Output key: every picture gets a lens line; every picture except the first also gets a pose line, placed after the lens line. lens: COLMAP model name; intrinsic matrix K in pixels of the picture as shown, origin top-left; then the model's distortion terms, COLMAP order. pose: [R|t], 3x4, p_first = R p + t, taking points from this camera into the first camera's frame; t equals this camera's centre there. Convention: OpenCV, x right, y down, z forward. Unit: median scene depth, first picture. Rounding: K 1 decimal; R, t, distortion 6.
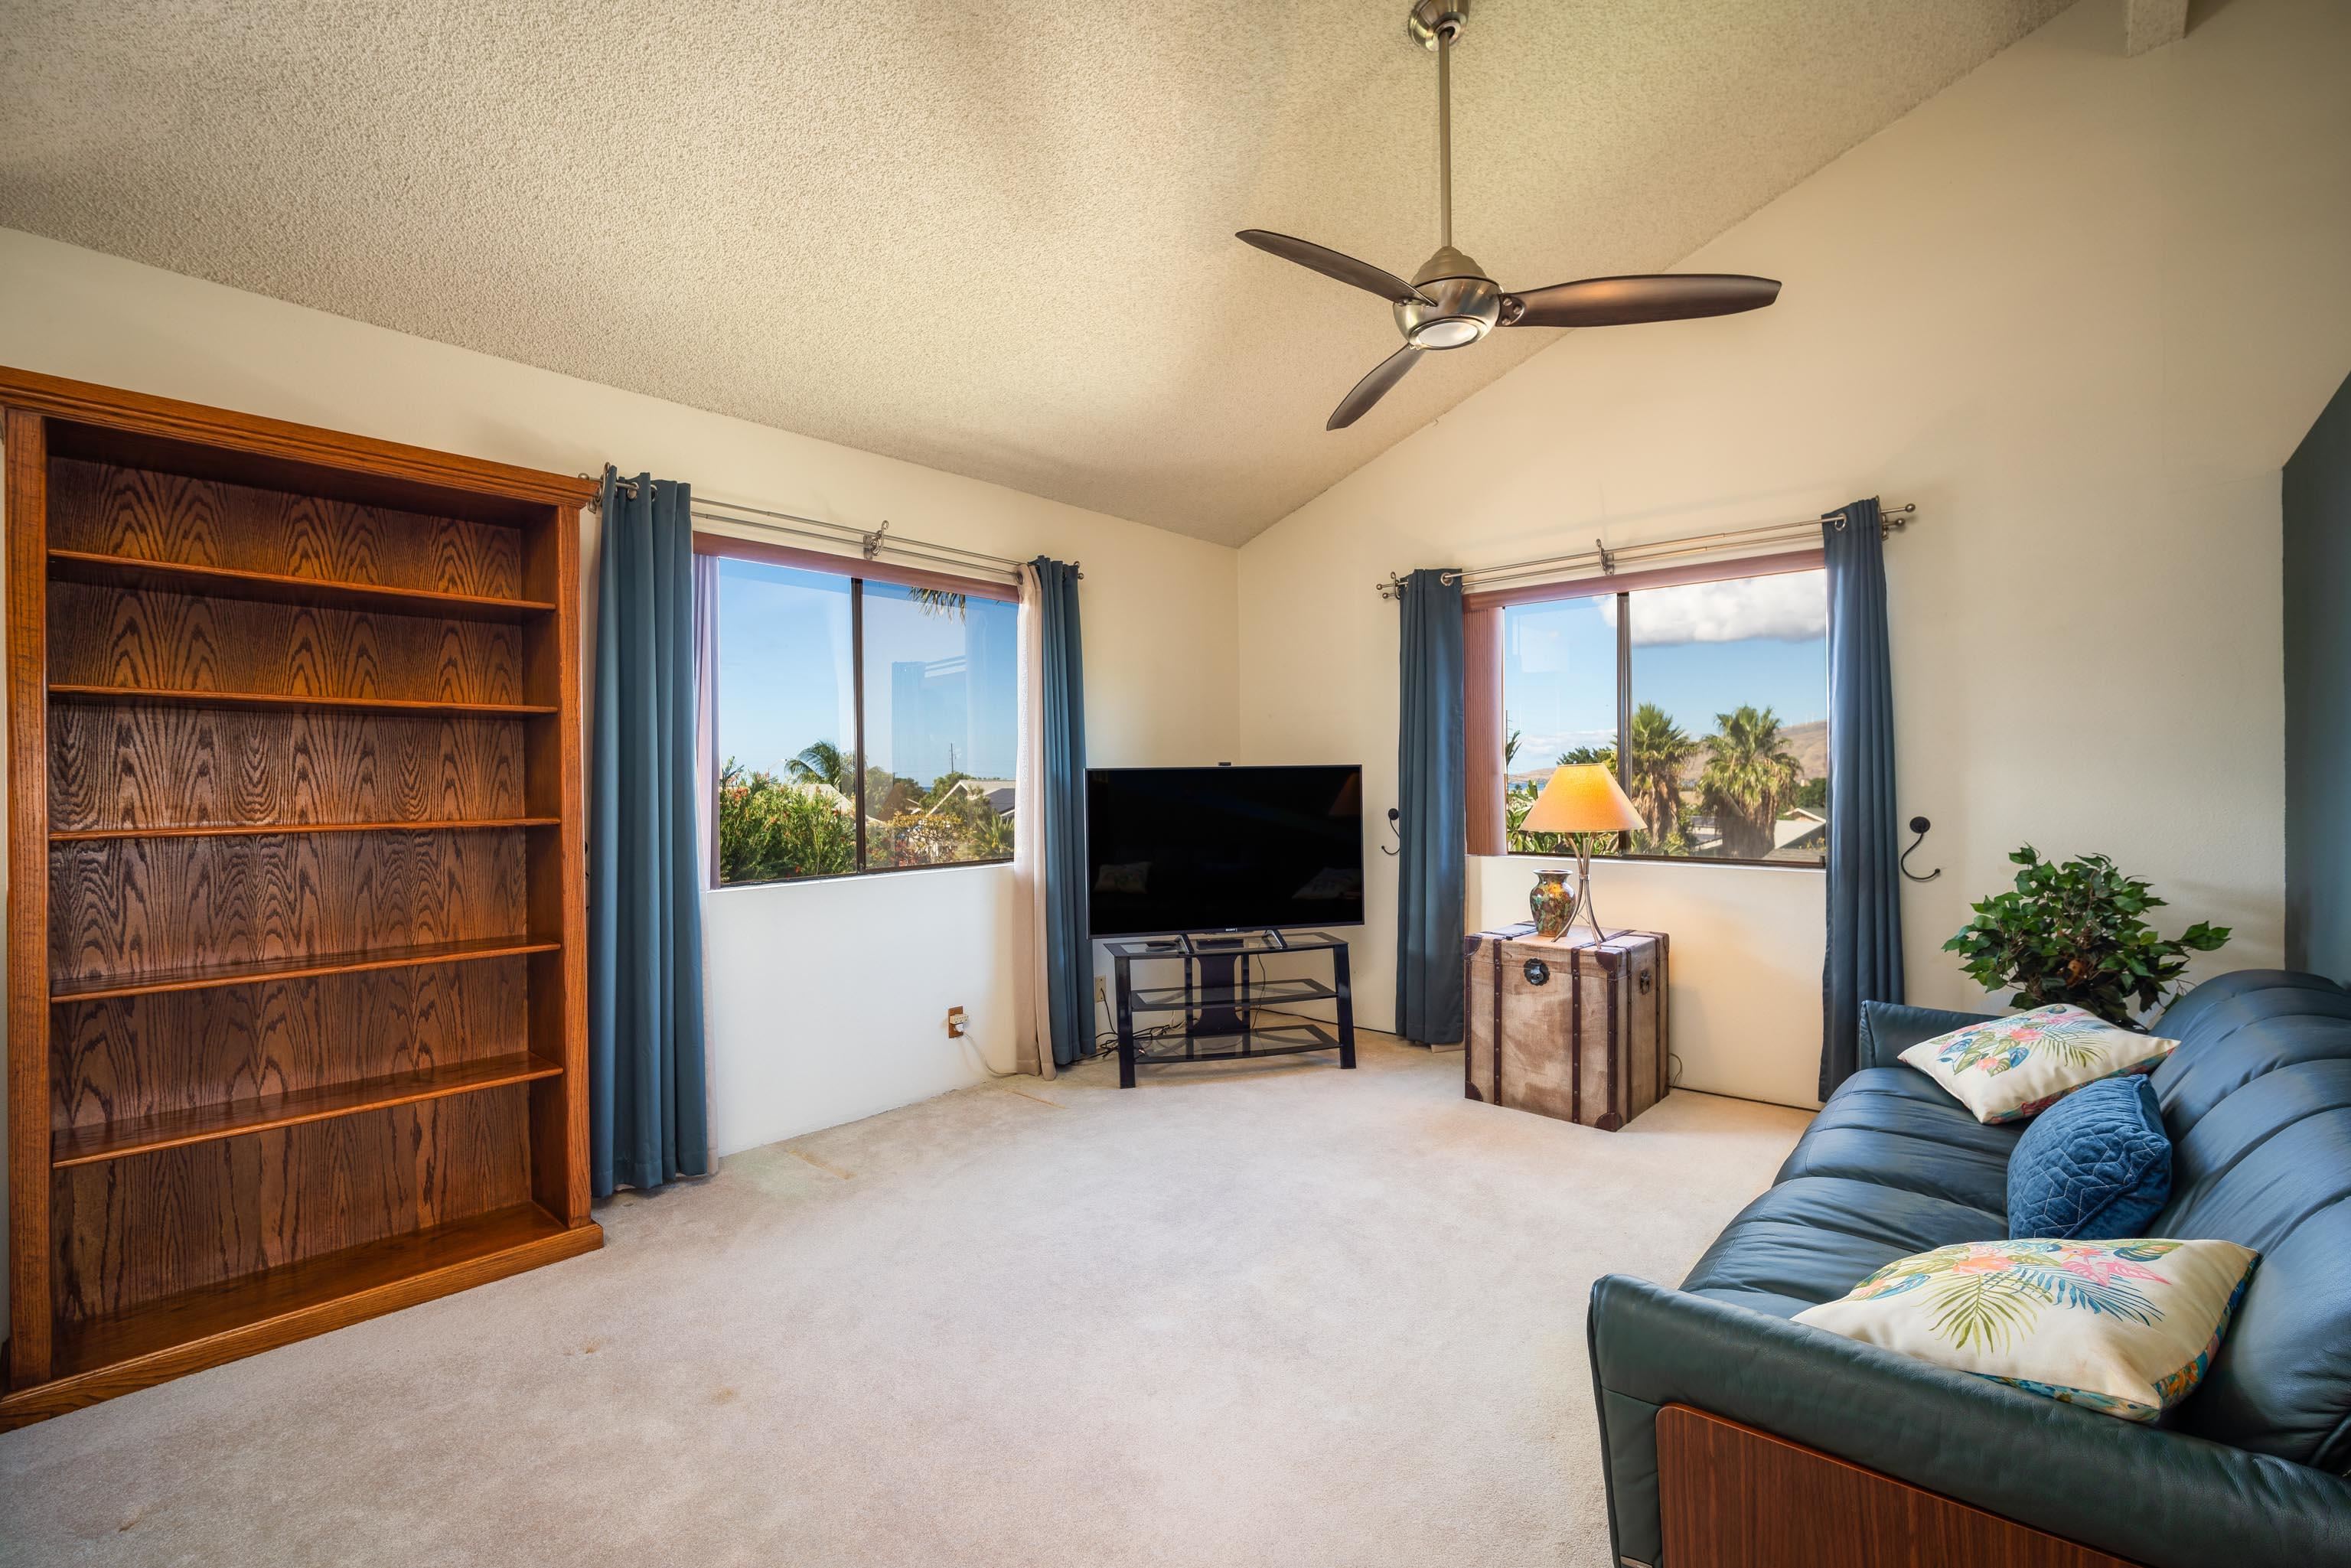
lens RADIAL K [[1019.2, 0, 1177.8], [0, 1019.2, 789.4], [0, 0, 1]] dist [-0.010875, 0.000654]
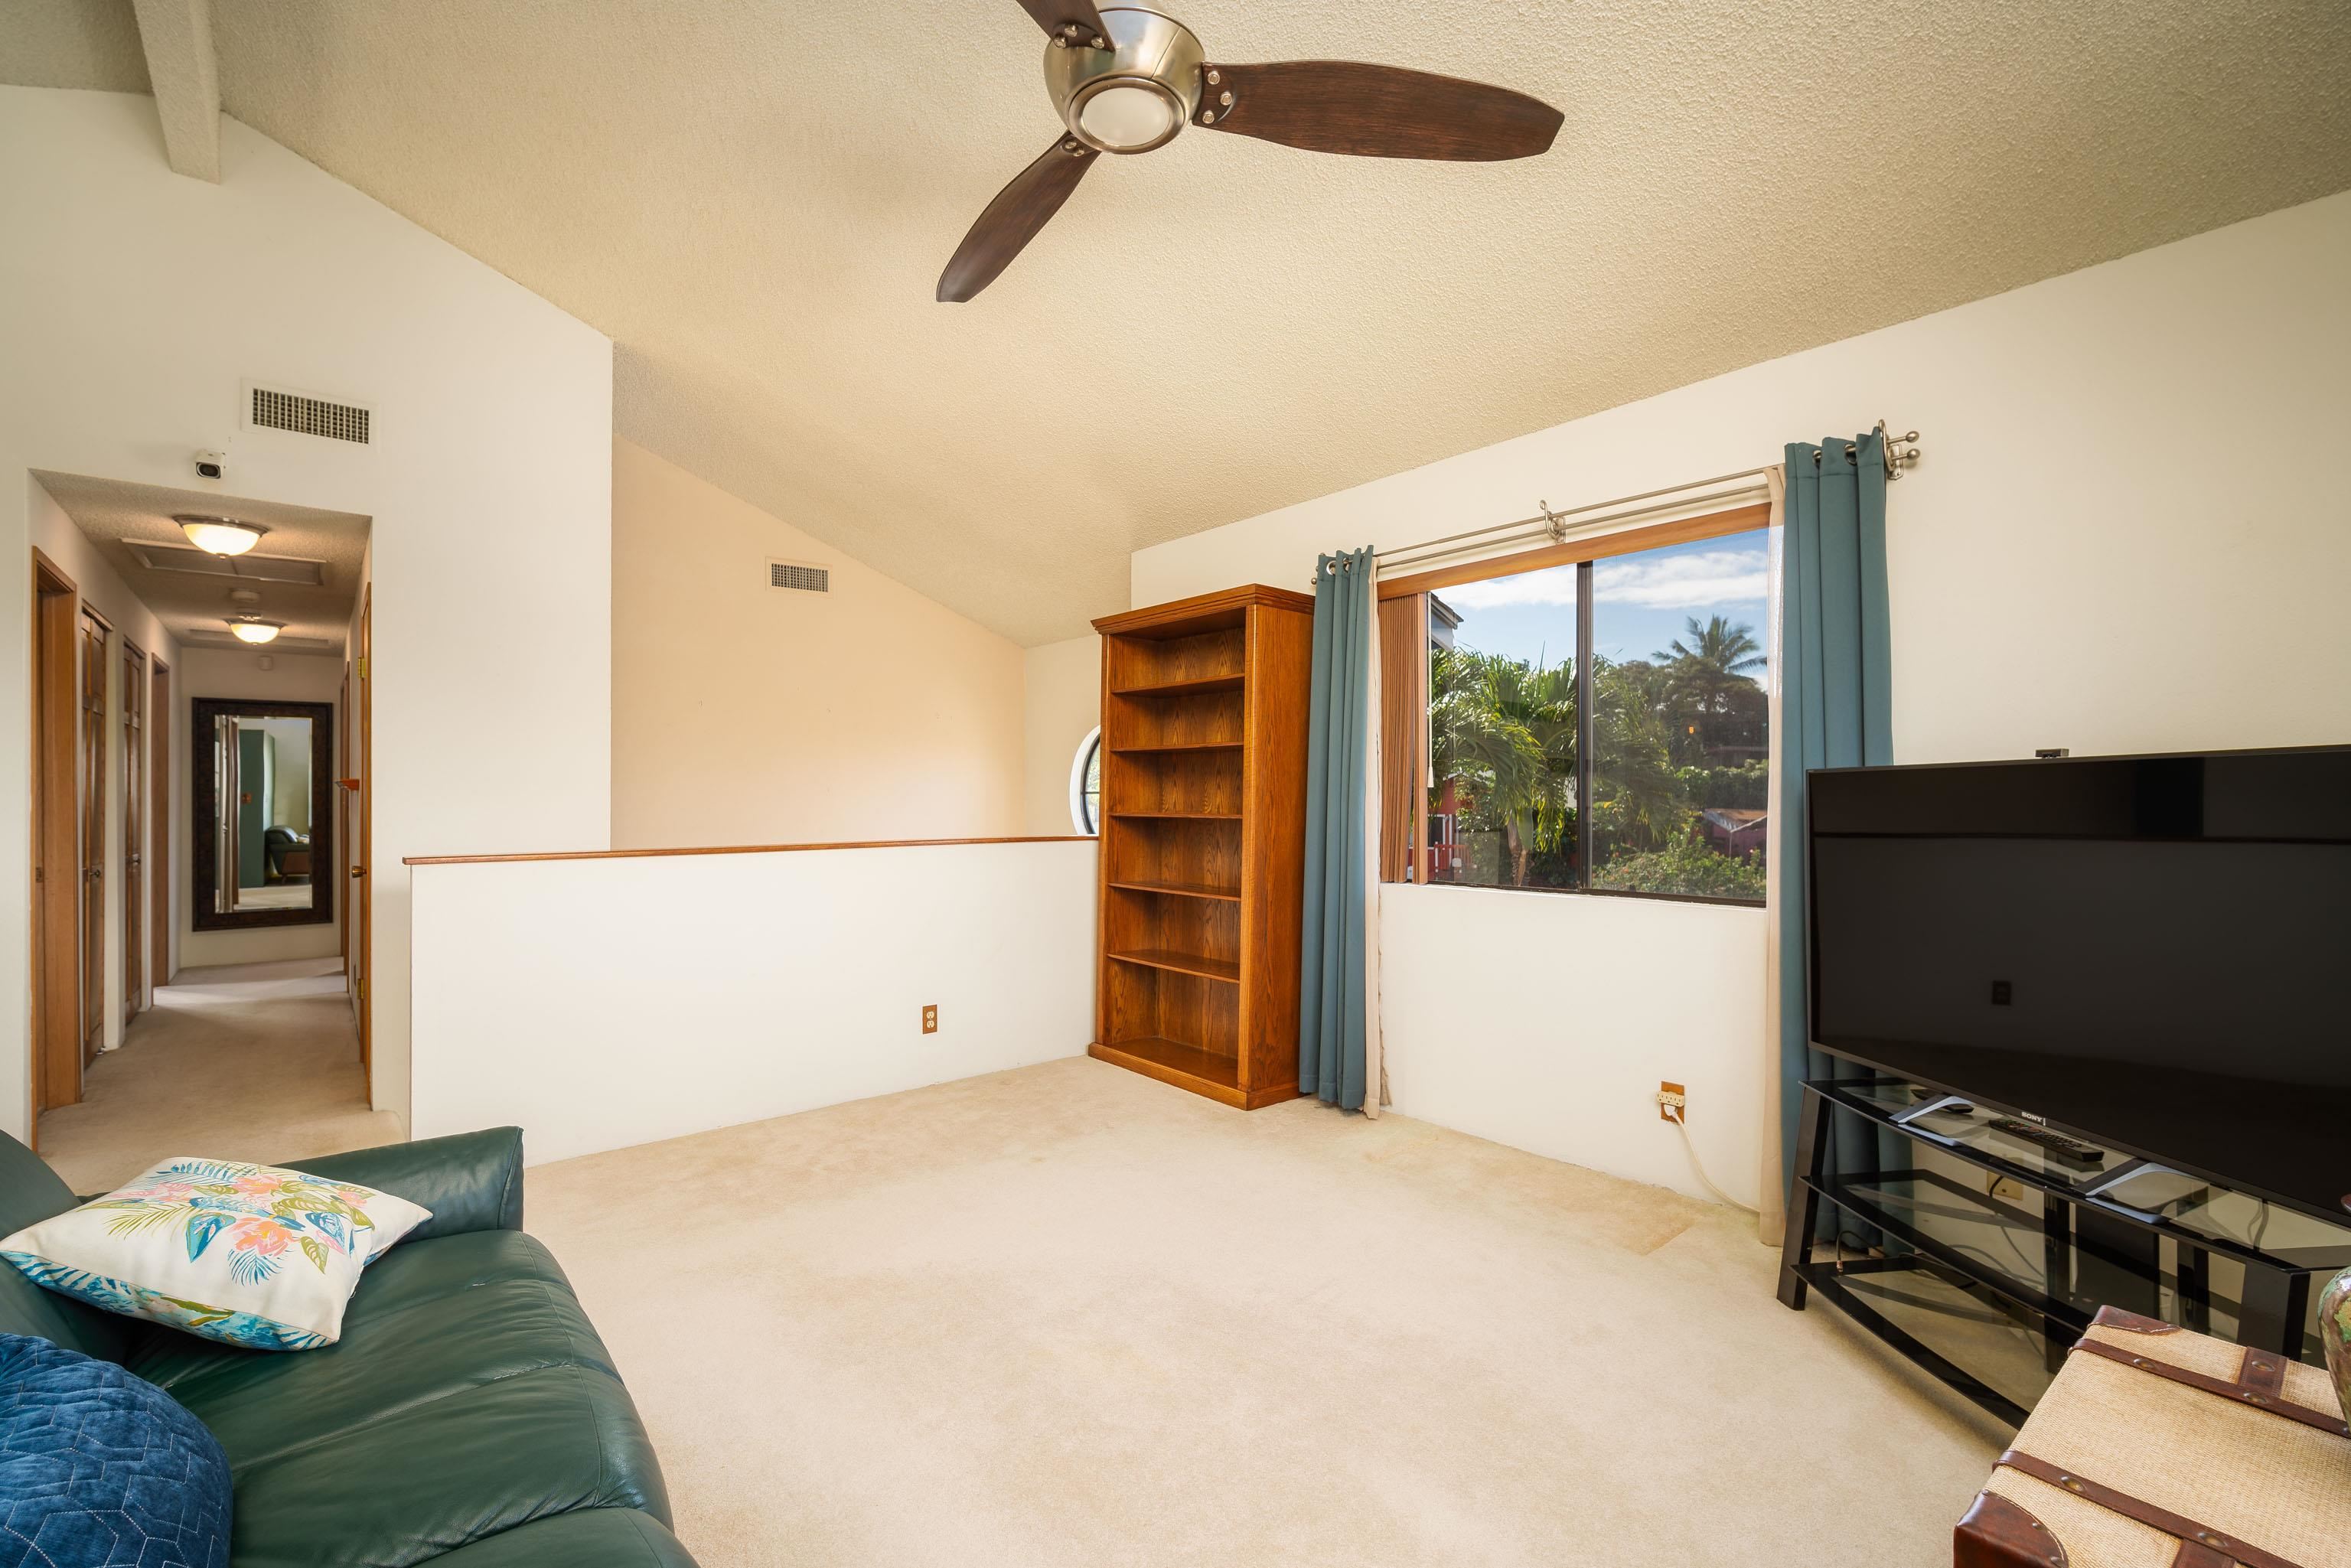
lens RADIAL K [[1019.2, 0, 1177.8], [0, 1019.2, 789.4], [0, 0, 1]] dist [-0.010875, 0.000654]
pose [[-0.136970, 0.001706, -0.990574, 0.652995], [-0.006788, 0.999973, 0.002661, -0.008251], [0.990552, 0.007088, -0.136955, 0.807821]]
